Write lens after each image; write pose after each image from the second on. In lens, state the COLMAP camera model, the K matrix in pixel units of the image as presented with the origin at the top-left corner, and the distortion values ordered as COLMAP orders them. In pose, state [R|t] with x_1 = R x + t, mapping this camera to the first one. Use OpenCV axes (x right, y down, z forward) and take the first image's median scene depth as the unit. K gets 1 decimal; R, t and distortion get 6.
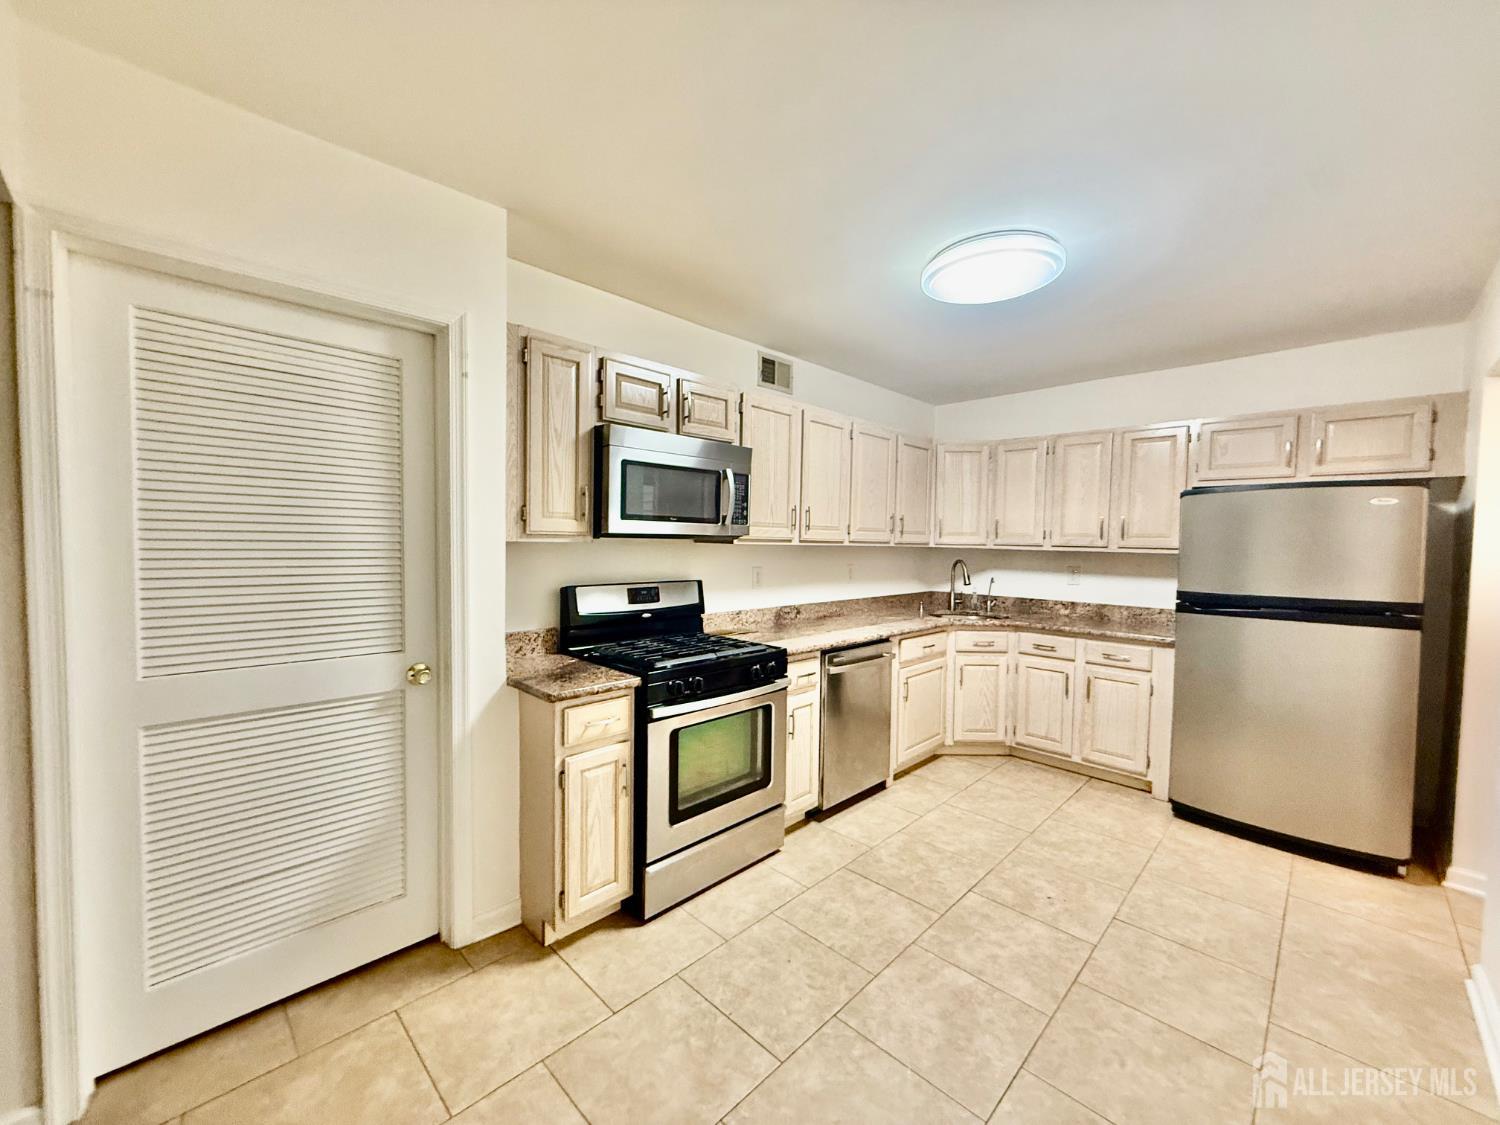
lens RADIAL K [[599.7, 0, 748.0], [0, 599.7, 565.8], [0, 0, 1]] dist [0.000668, 0.000352]
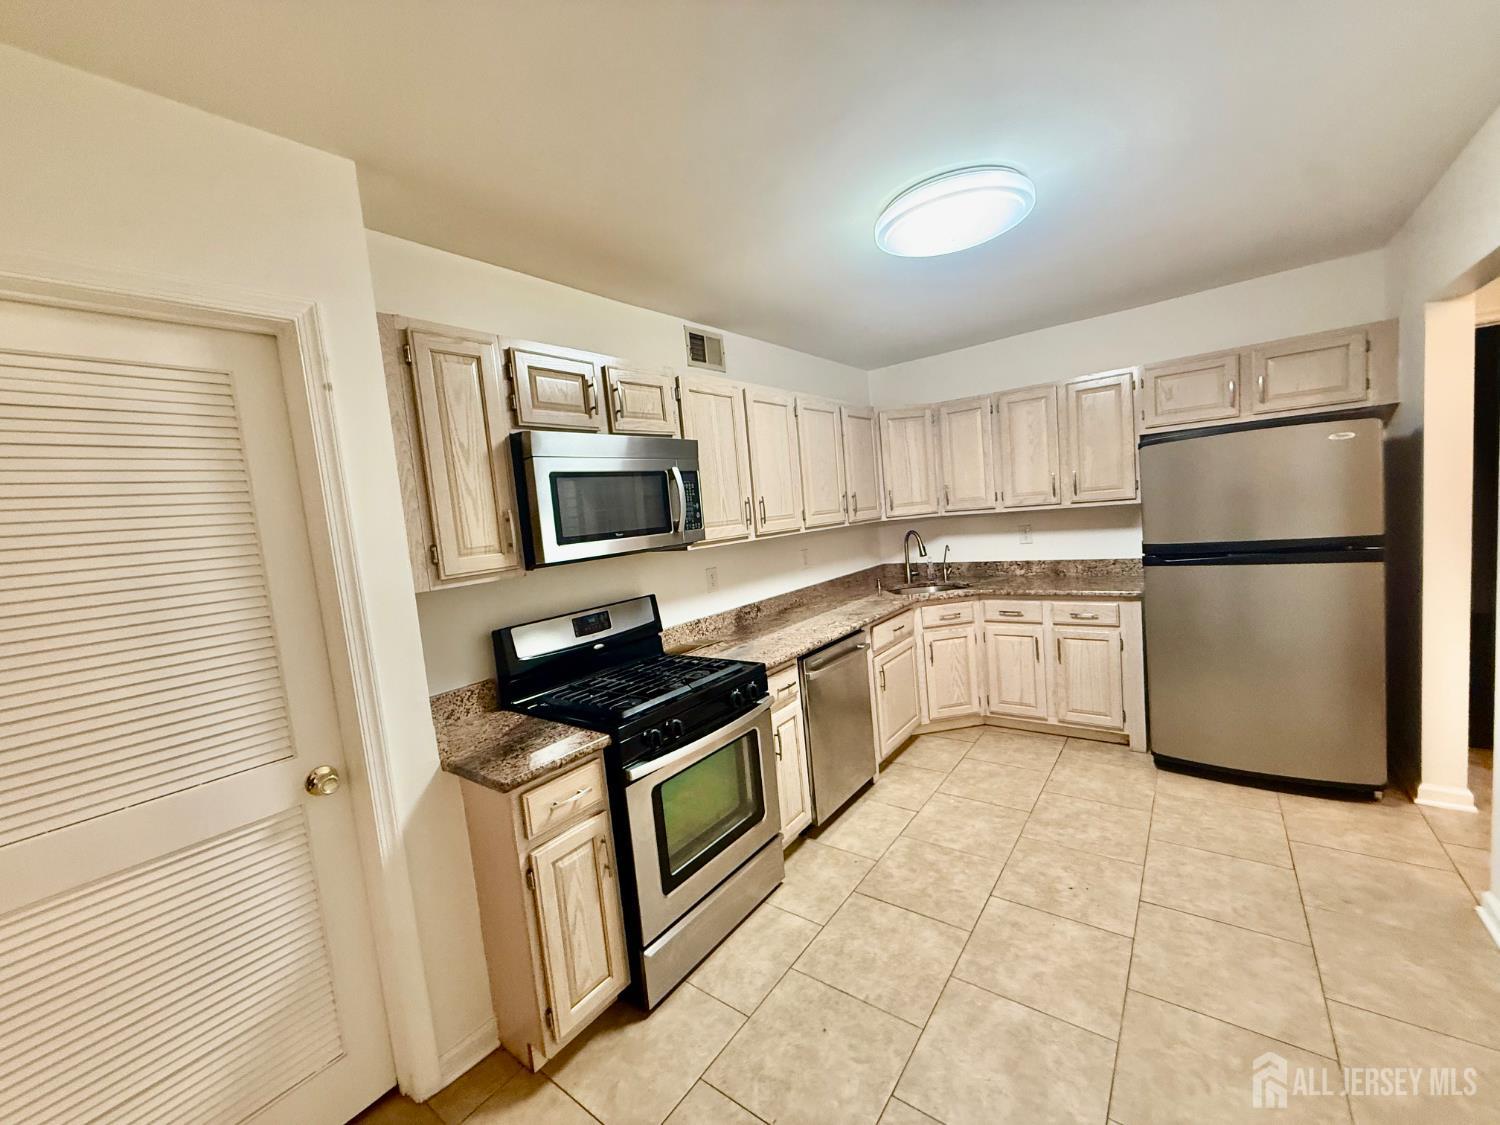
lens RADIAL K [[599.7, 0, 749.6], [0, 599.7, 567.4], [0, 0, 1]] dist [0.000668, 0.000352]
pose [[0.985261, -0.119209, 0.122675, -0.051332], [0.113555, 0.992164, 0.052117, -0.054099], [-0.127926, -0.037418, 0.991078, 0.132680]]
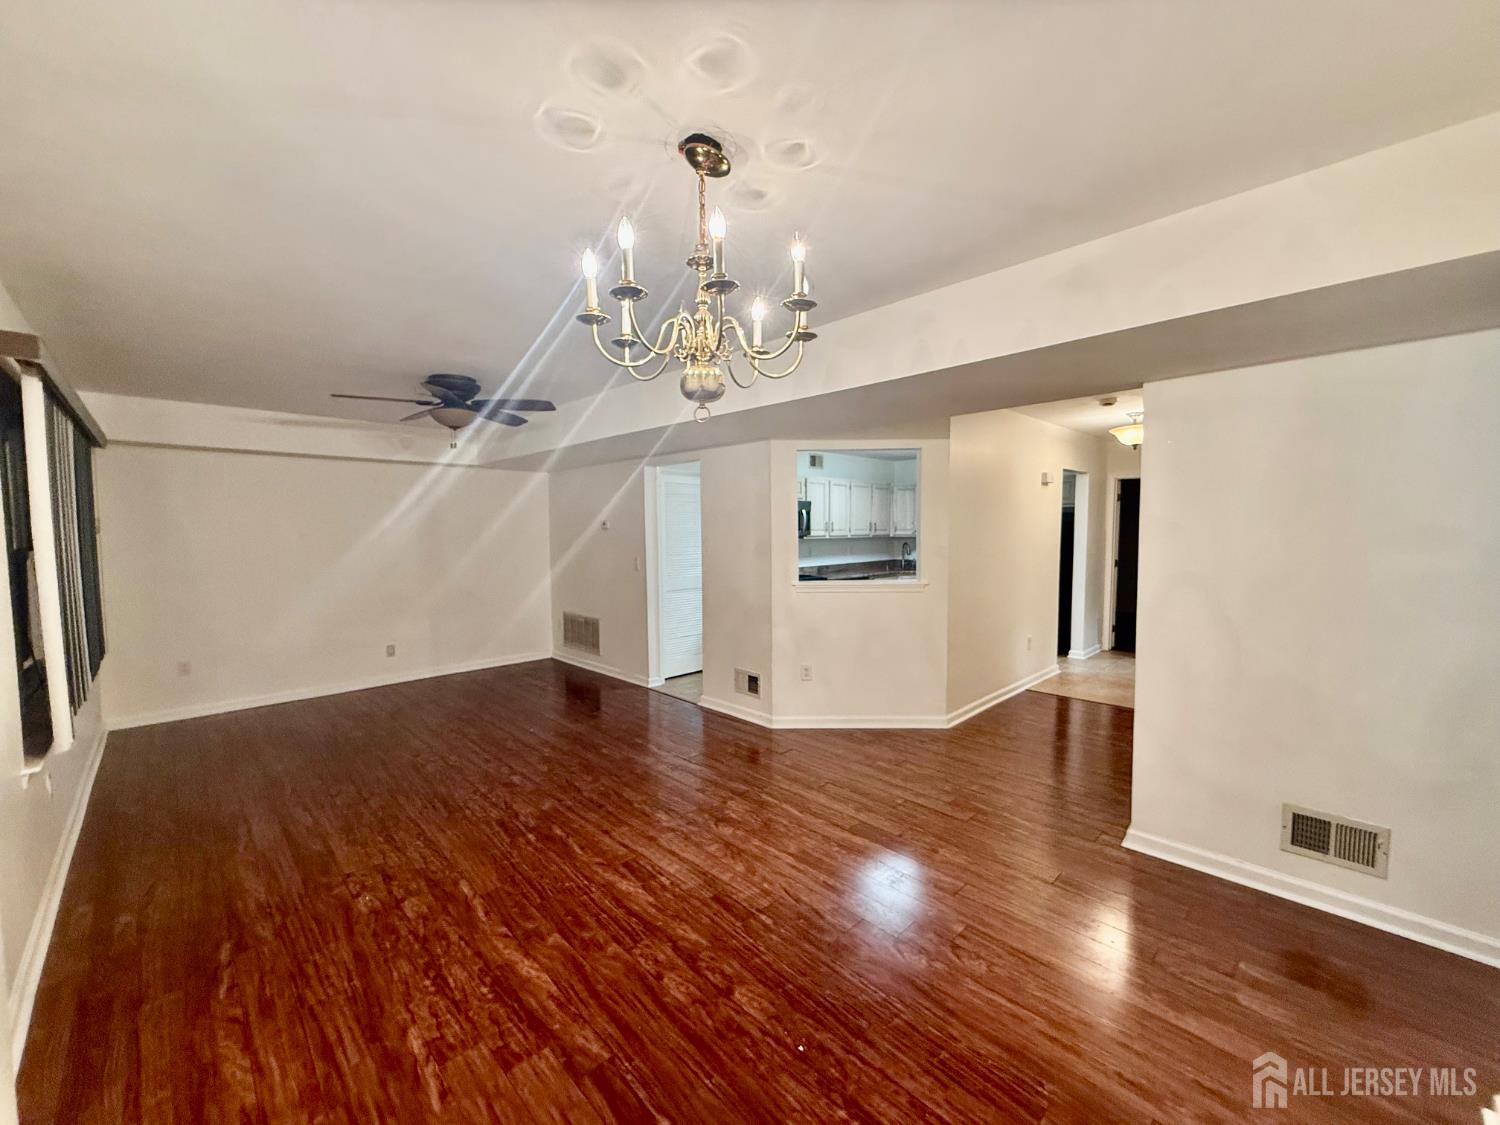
lens RADIAL K [[599.7, 0, 744.8], [0, 599.7, 561.5], [0, 0, 1]] dist [0.000668, 0.000352]
pose [[0.999793, -0.020324, -0.000374, -0.306017], [0.020327, 0.999627, 0.018219, 0.008189], [0.000003, -0.018223, 0.999834, -1.681150]]
